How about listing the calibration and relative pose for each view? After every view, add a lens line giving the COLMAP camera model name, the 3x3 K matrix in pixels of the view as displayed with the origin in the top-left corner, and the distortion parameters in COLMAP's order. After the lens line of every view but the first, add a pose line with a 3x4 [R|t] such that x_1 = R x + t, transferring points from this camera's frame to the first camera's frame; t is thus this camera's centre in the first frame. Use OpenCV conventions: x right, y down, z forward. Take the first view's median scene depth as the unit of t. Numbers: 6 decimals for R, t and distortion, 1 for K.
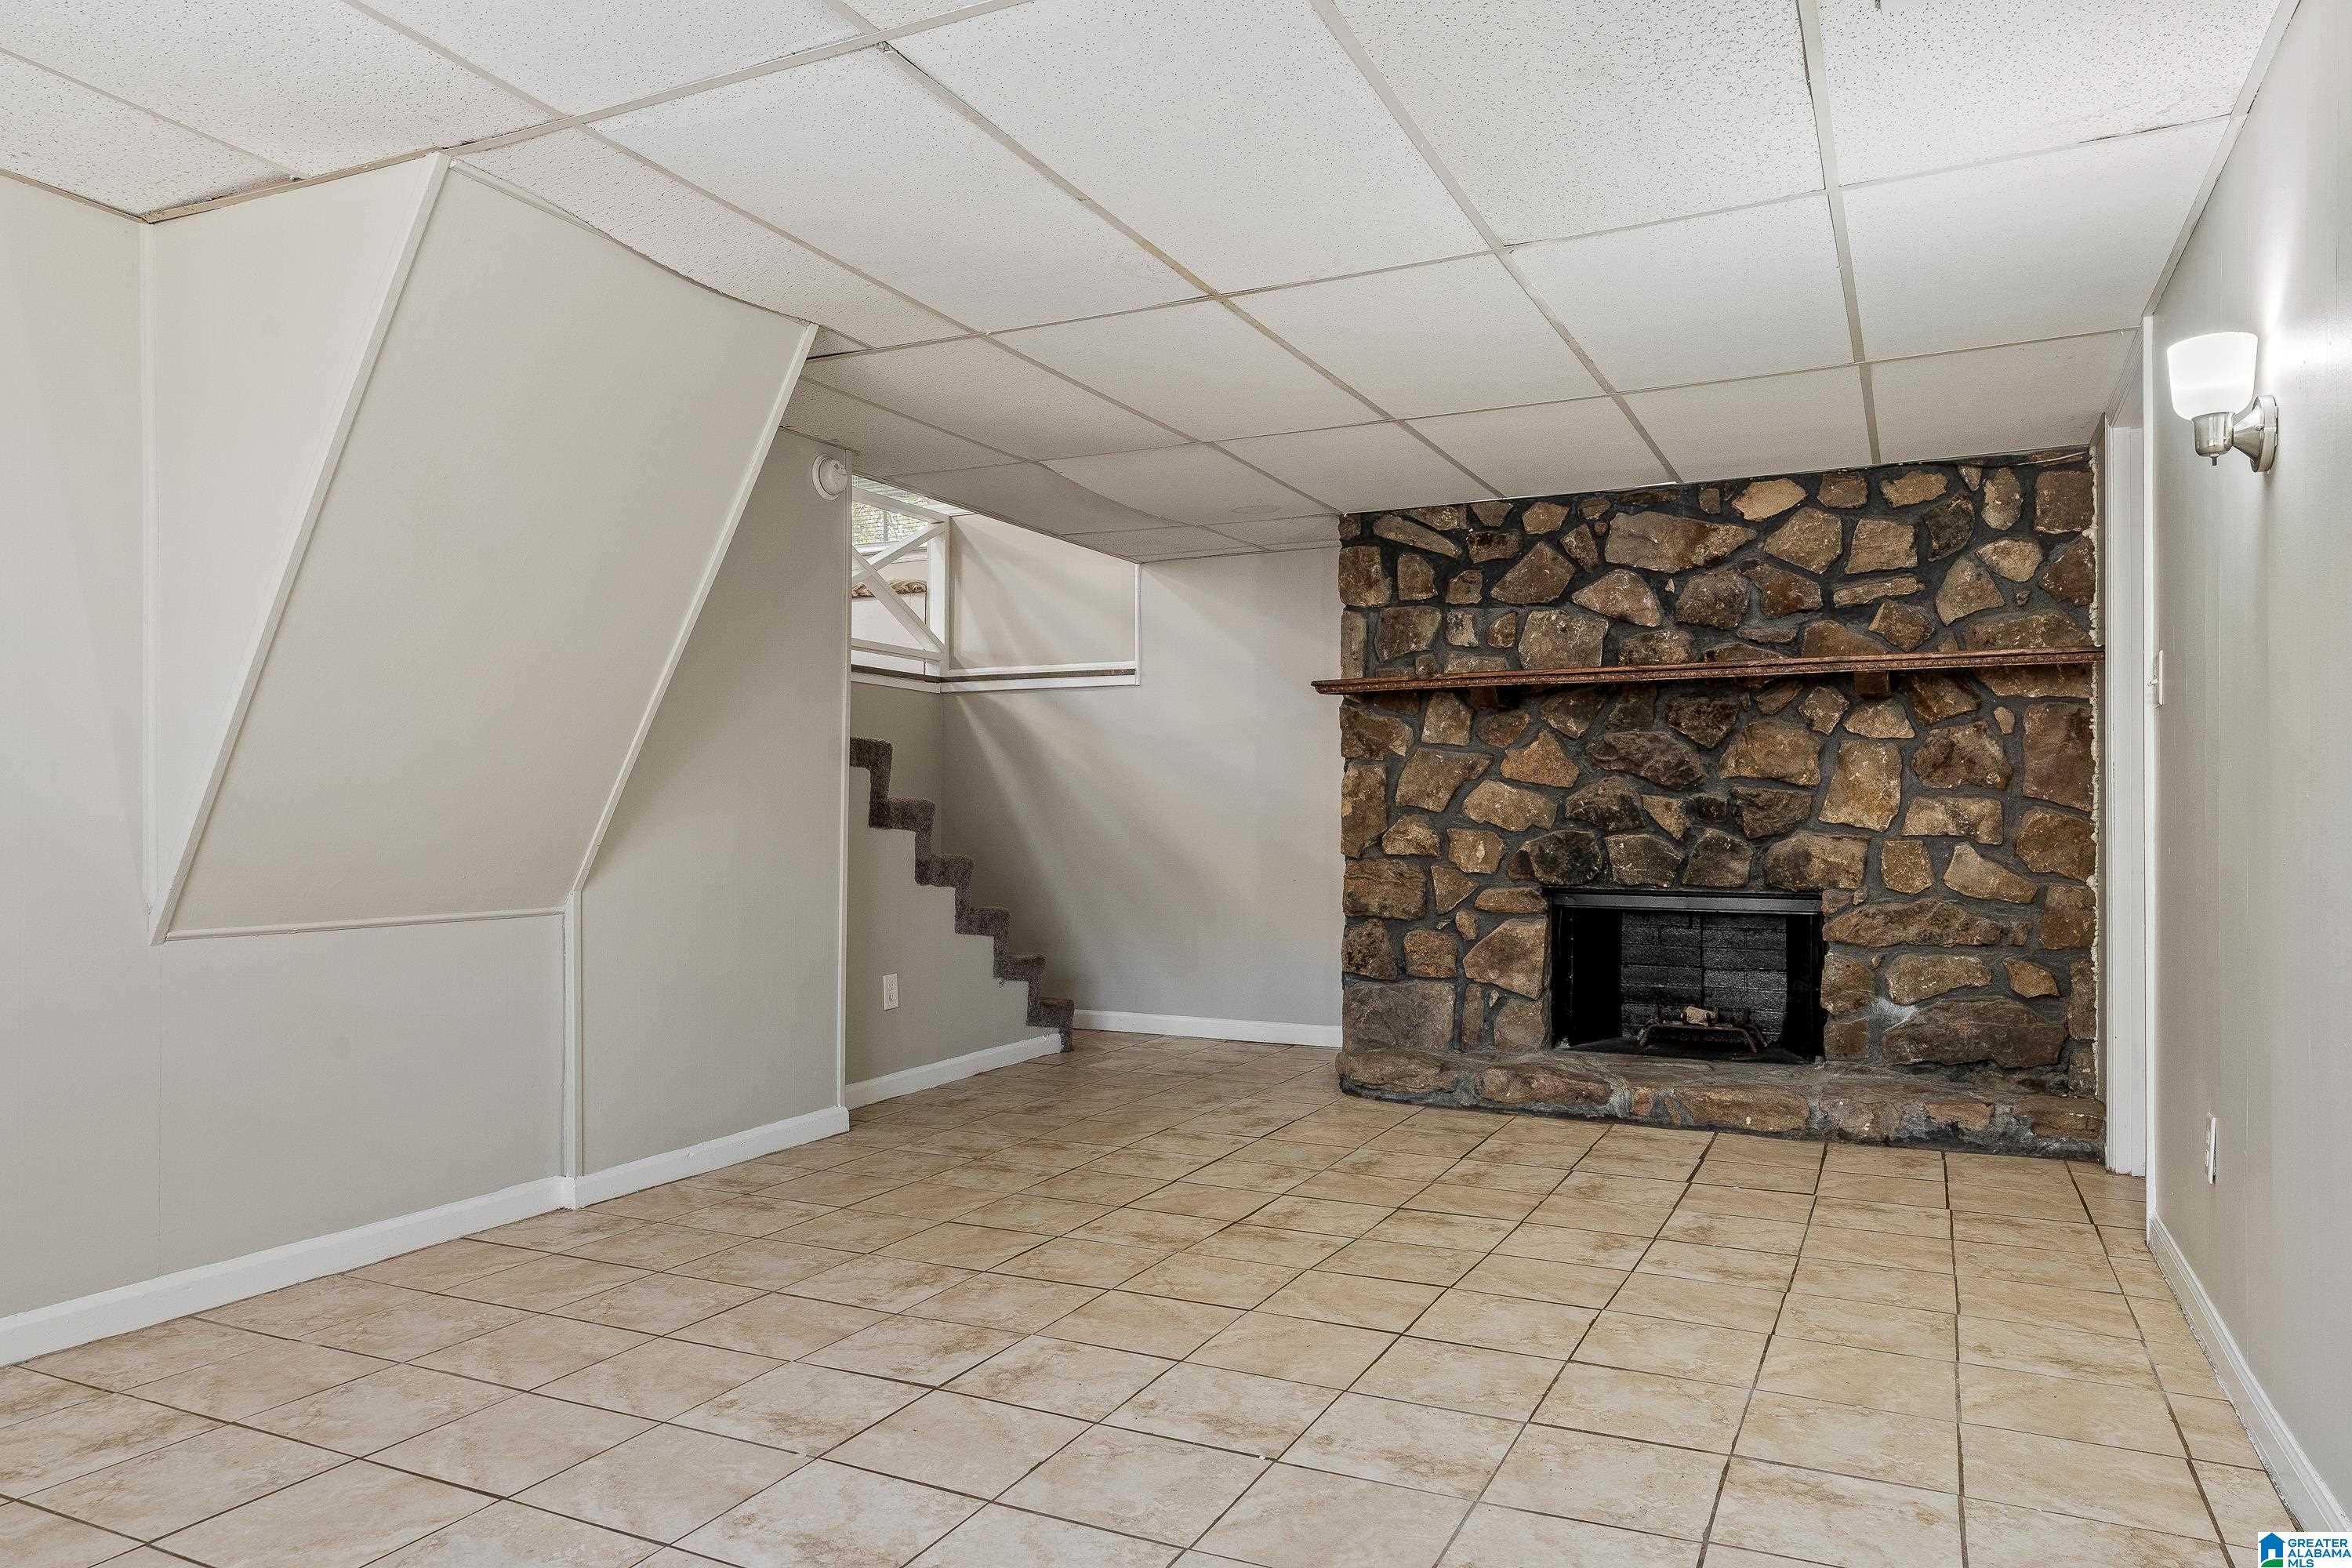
lens RADIAL K [[1547.0, 0, 1176.4], [0, 1547.0, 793.4], [0, 0, 1]] dist [-0.002782, 0.001941]
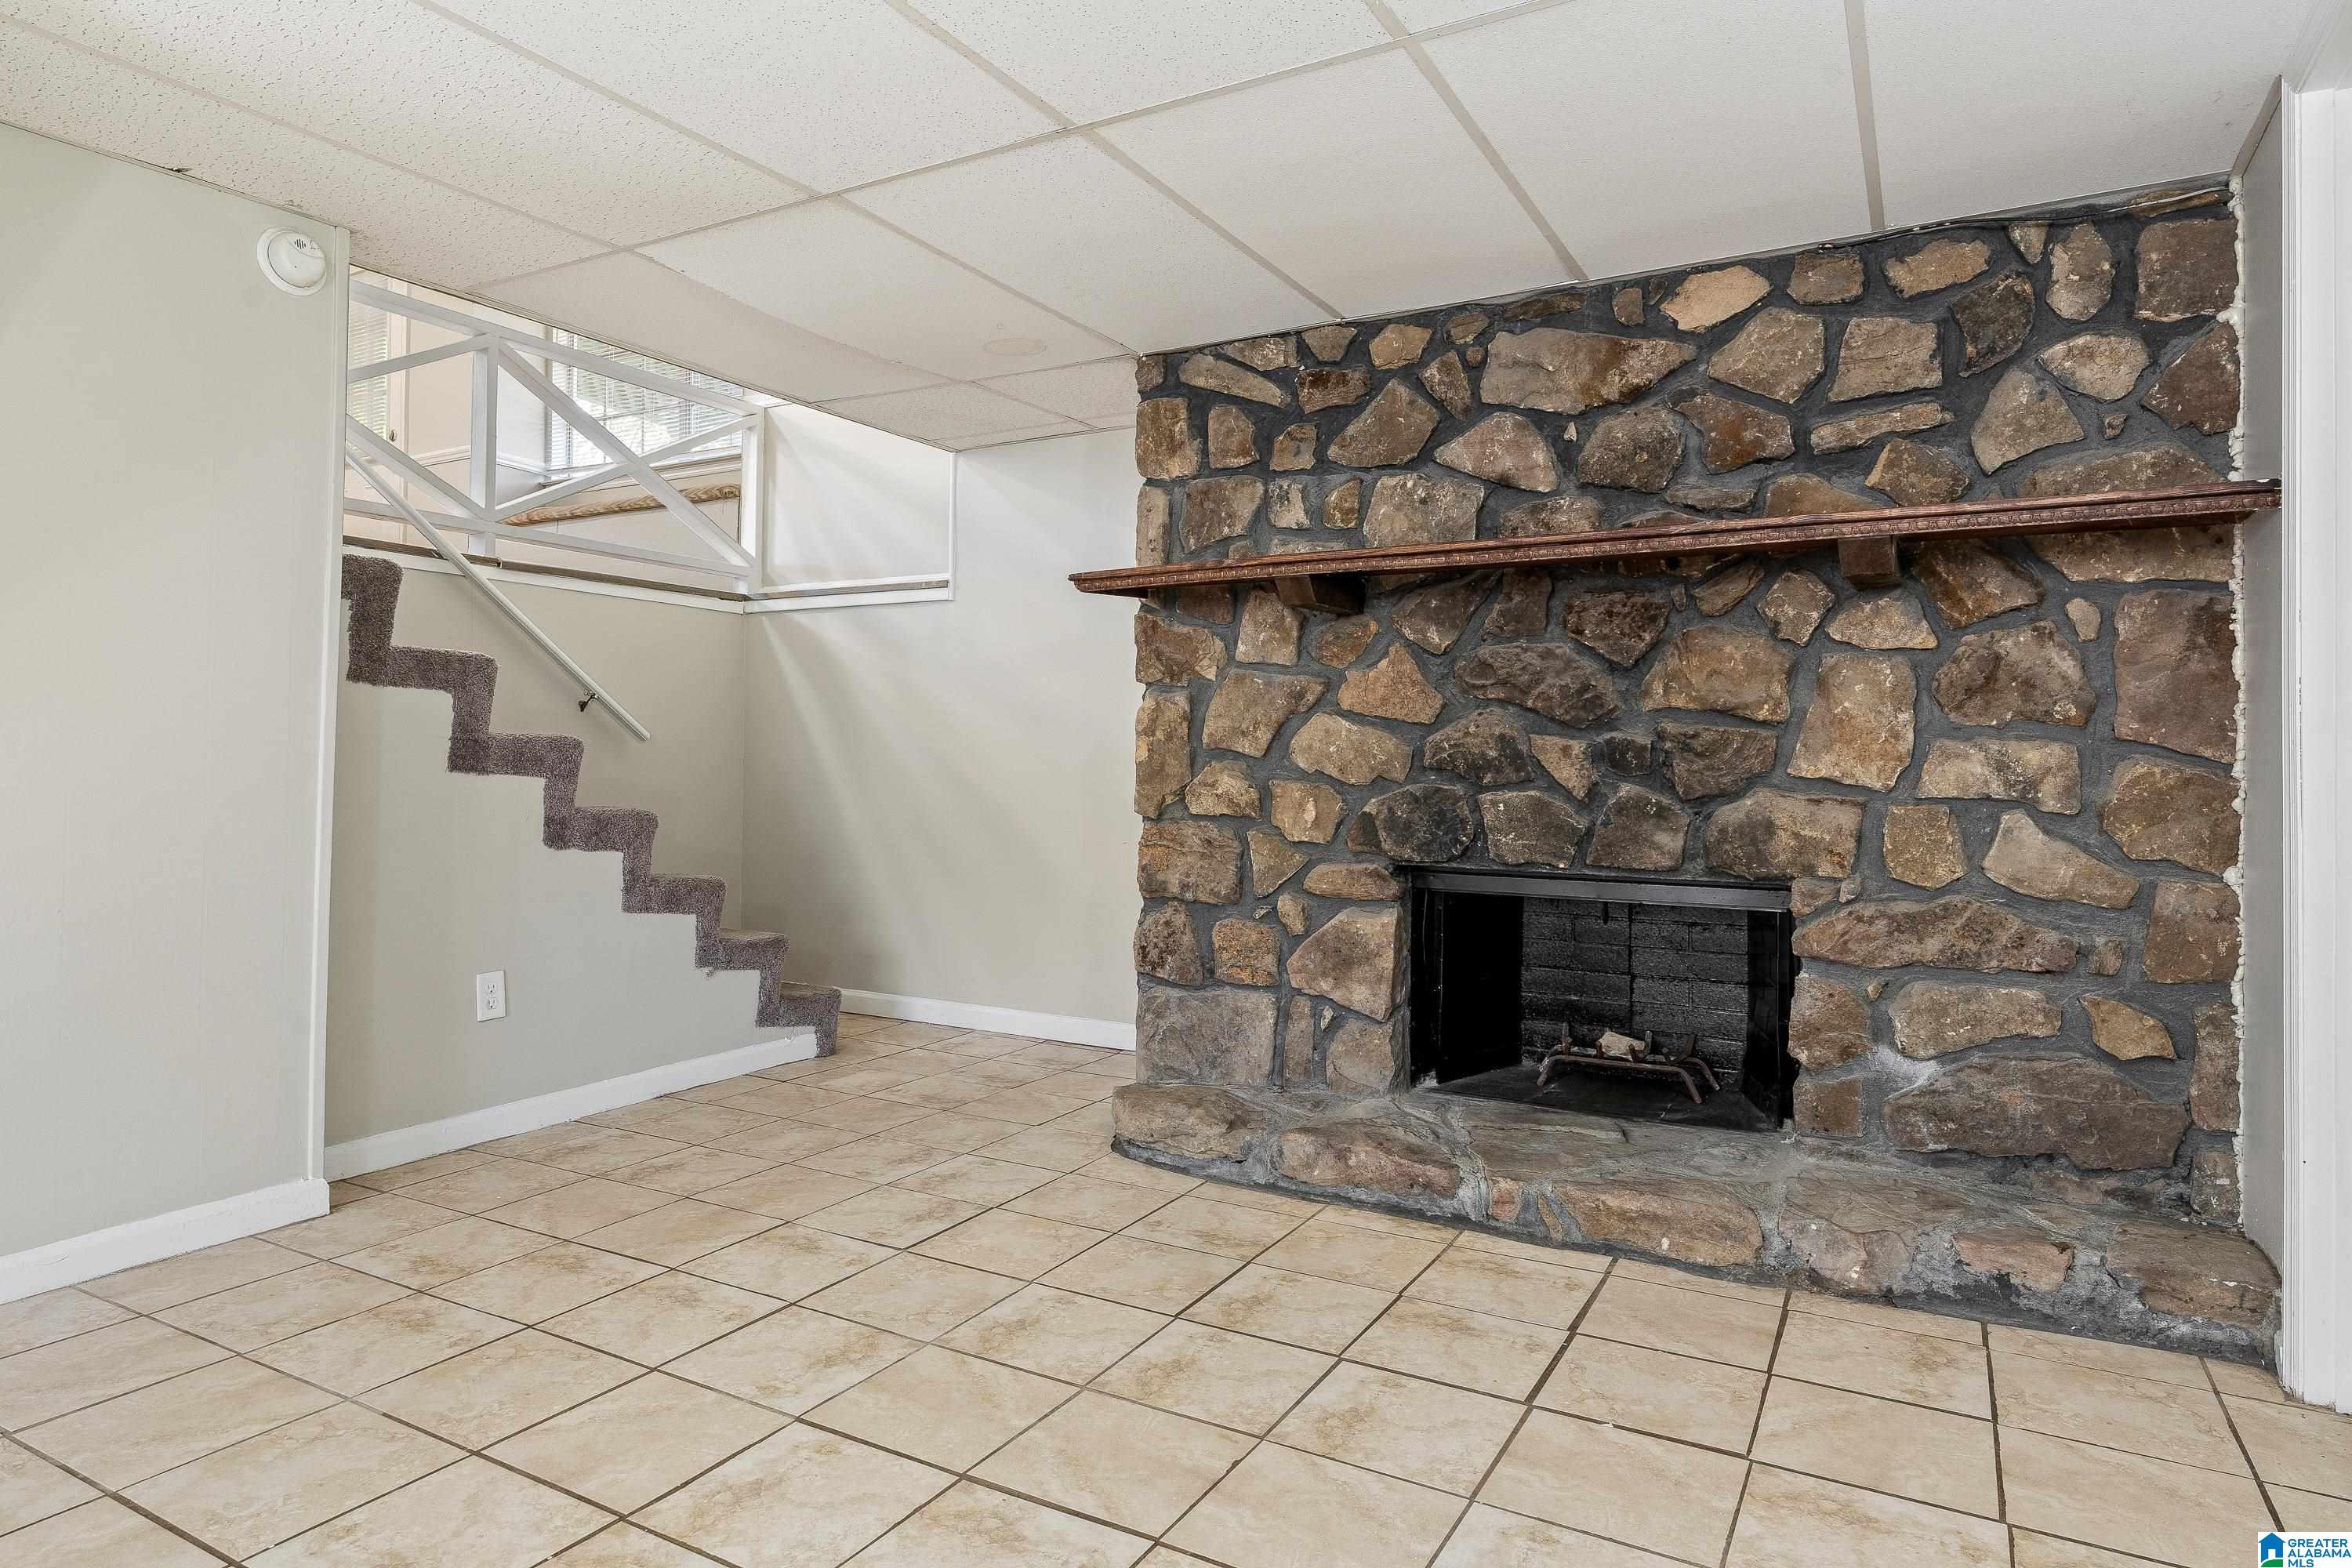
lens RADIAL K [[1338.1, 0, 1179.6], [0, 1338.1, 733.0], [0, 0, 1]] dist [0.000894, -0.000596]
pose [[0.997642, 0.006659, -0.068309, 0.189020], [-0.007146, 0.999951, -0.006889, 0.005735], [0.068260, 0.007361, 0.997640, 0.397270]]
